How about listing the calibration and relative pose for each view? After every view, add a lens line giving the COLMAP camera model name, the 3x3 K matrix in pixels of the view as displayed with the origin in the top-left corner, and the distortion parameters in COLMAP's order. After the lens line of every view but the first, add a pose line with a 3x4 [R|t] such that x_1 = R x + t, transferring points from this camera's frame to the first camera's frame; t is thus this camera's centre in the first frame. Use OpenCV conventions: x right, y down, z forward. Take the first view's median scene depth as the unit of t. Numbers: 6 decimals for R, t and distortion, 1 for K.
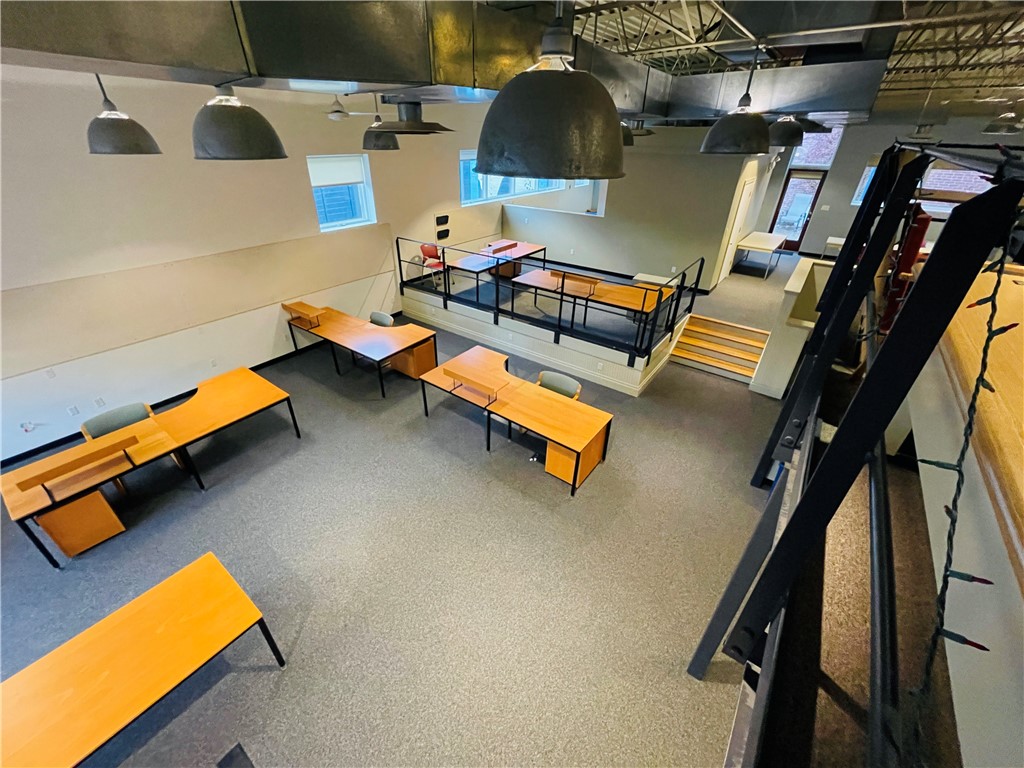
lens RADIAL K [[412.0, 0, 490.1], [0, 412.0, 382.5], [0, 0, 1]] dist [0.013740, 0.000020]
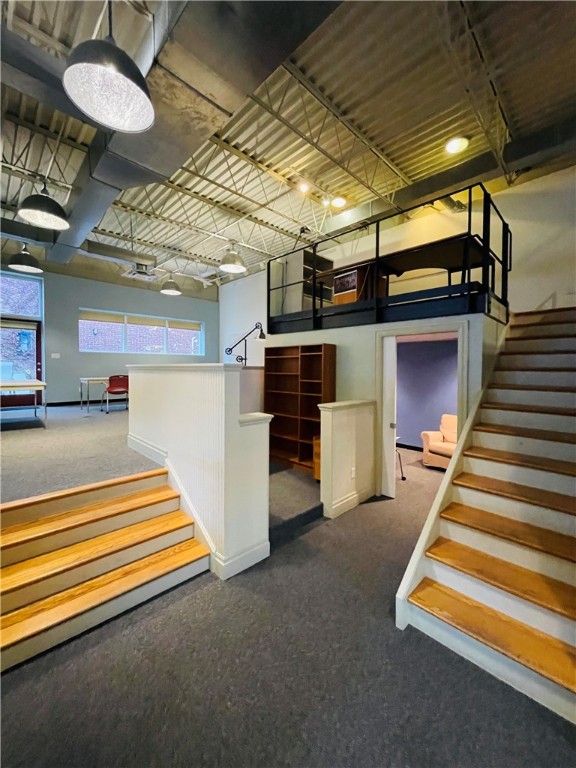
lens RADIAL K [[309.0, 0, 290.3], [0, 309.0, 370.9], [0, 0, 1]] dist [0.013740, 0.000020]
pose [[0.123240, -0.011451, 0.992311, 0.303341], [0.502505, 0.862982, -0.052450, -0.155362], [-0.855746, 0.505105, 0.112108, 0.863168]]
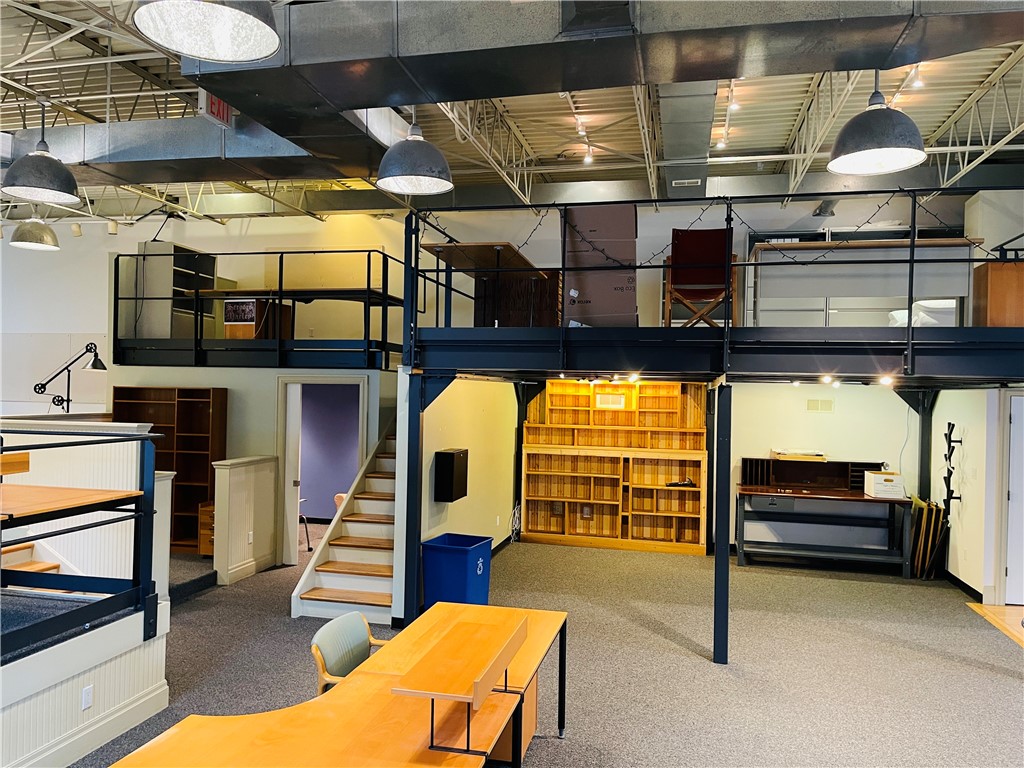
lens RADIAL K [[772.1, 0, 514.8], [0, 772.1, 389.4], [0, 0, 1]] dist [0.077552, -0.117380]
pose [[-0.433073, -0.007417, 0.901328, -0.521440], [0.443861, 0.868564, 0.220415, -0.275434], [-0.784497, 0.495521, -0.372859, 0.945232]]
